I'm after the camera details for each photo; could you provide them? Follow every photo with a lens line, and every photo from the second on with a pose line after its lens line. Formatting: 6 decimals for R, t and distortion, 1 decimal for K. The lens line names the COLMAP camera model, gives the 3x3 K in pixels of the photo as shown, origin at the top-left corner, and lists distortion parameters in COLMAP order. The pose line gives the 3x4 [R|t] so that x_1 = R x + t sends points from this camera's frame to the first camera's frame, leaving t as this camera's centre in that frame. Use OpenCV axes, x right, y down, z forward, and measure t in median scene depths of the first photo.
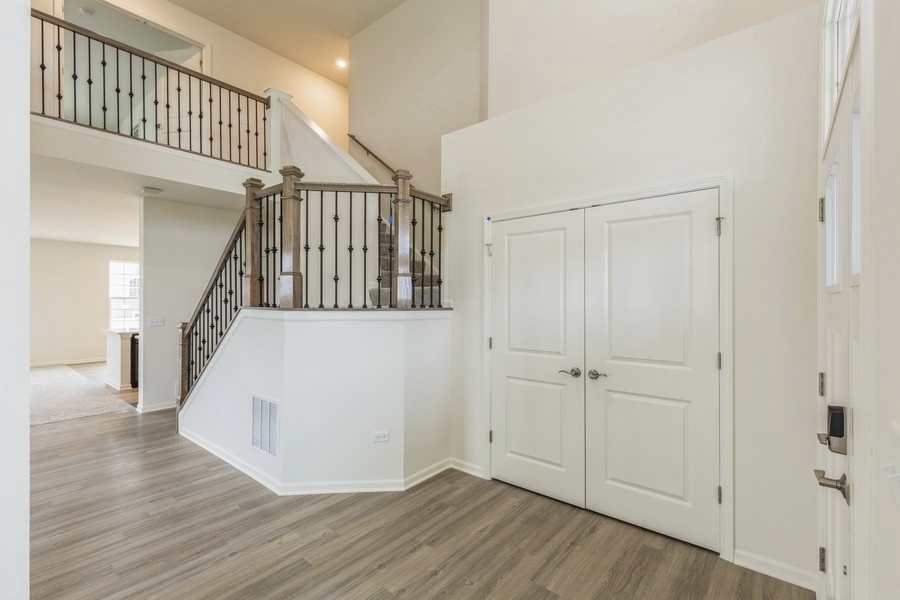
lens RADIAL K [[404.0, 0, 446.5], [0, 404.0, 299.8], [0, 0, 1]] dist [0.002834, -0.000332]
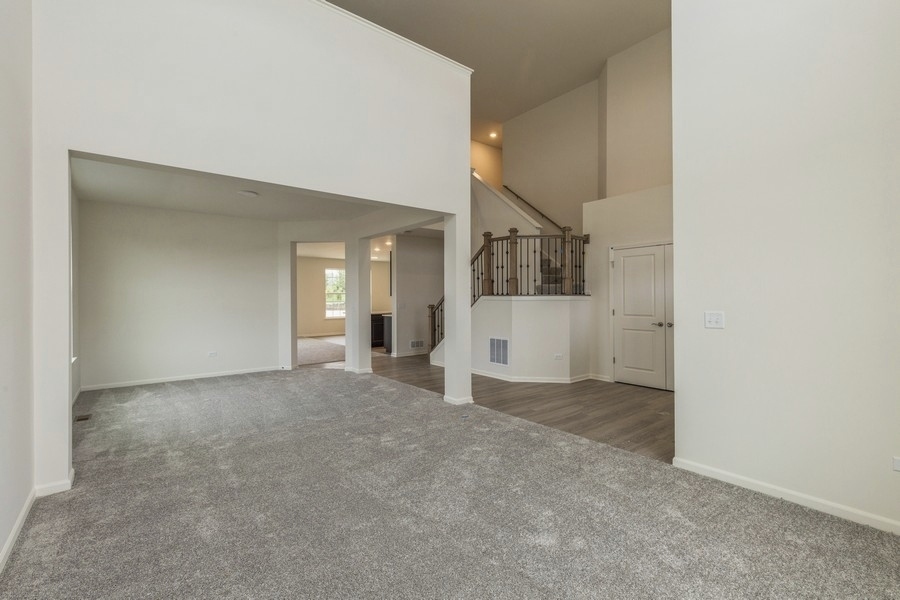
lens RADIAL K [[400.6, 0, 446.5], [0, 400.6, 296.1], [0, 0, 1]] dist [0.003404, 0.000160]
pose [[0.979693, -0.009165, -0.200292, -0.300506], [0.009898, 0.999947, 0.002658, 0.017041], [0.200257, -0.004587, 0.979733, -1.084721]]
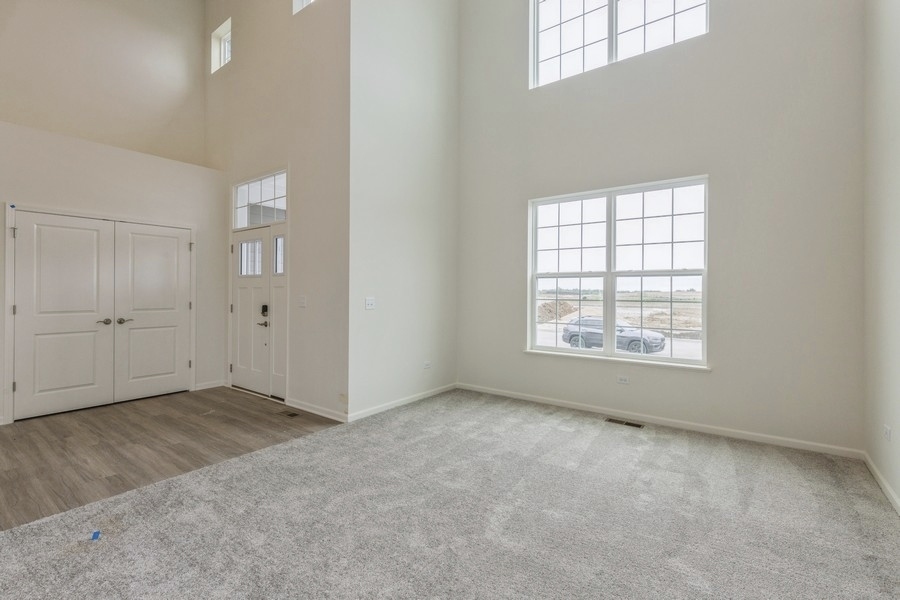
lens RADIAL K [[400.6, 0, 446.5], [0, 400.6, 296.1], [0, 0, 1]] dist [0.003404, 0.000160]
pose [[-0.048133, -0.012743, 0.998760, -1.192560], [-0.011361, 0.999861, 0.012210, 0.038258], [-0.998776, -0.010760, -0.048271, -0.241069]]
